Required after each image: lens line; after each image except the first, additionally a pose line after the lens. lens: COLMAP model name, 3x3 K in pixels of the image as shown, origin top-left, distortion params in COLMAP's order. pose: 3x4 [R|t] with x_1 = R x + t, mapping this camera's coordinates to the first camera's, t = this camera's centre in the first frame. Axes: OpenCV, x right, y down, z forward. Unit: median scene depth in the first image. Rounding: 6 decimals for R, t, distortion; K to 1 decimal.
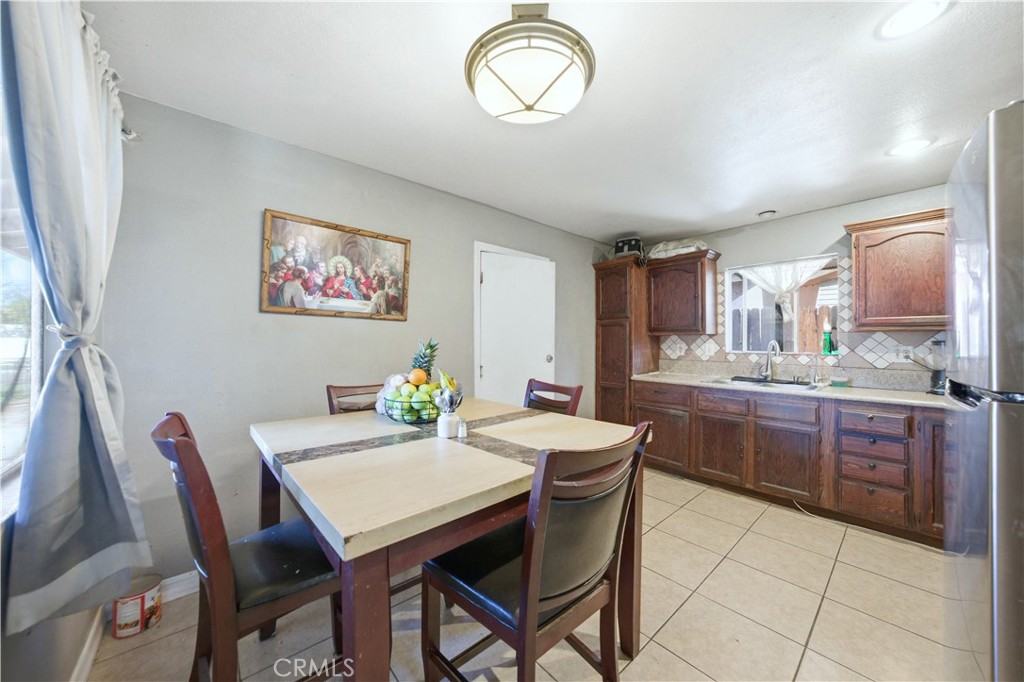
lens RADIAL K [[378.9, 0, 512.0], [0, 378.9, 341.0], [0, 0, 1]] dist [-0.009563, 0.000111]
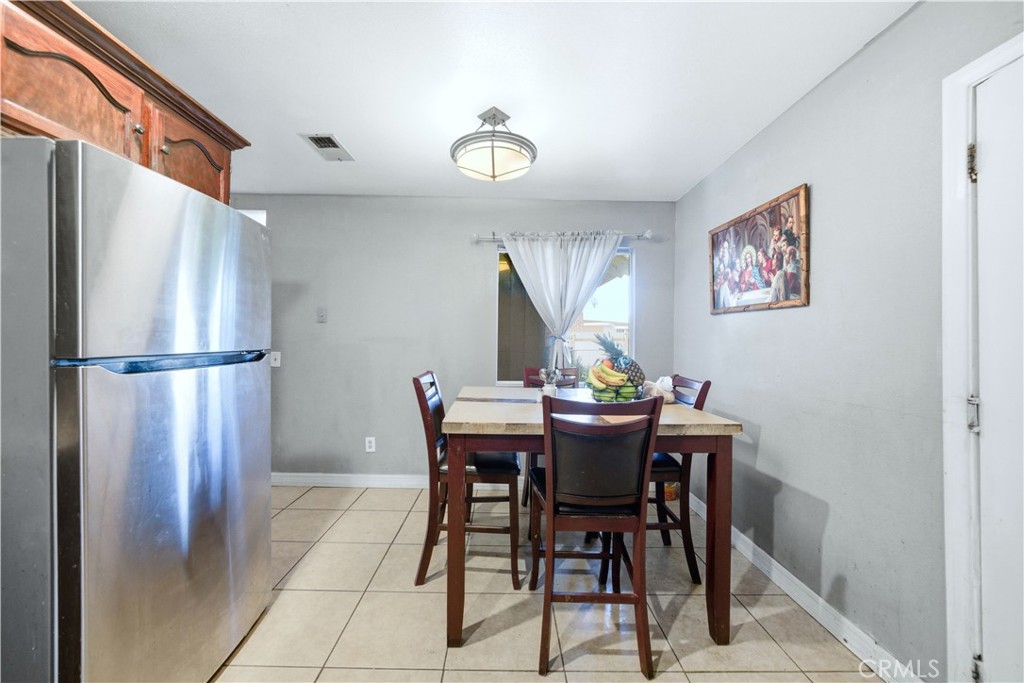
lens RADIAL K [[389.3, 0, 501.1], [0, 389.3, 343.8], [0, 0, 1]] dist [-0.007319, 0.000136]
pose [[-0.673973, -0.002100, -0.738753, 0.624902], [-0.004852, 0.999987, 0.001584, 0.016926], [0.738740, 0.004652, -0.673975, 1.129438]]
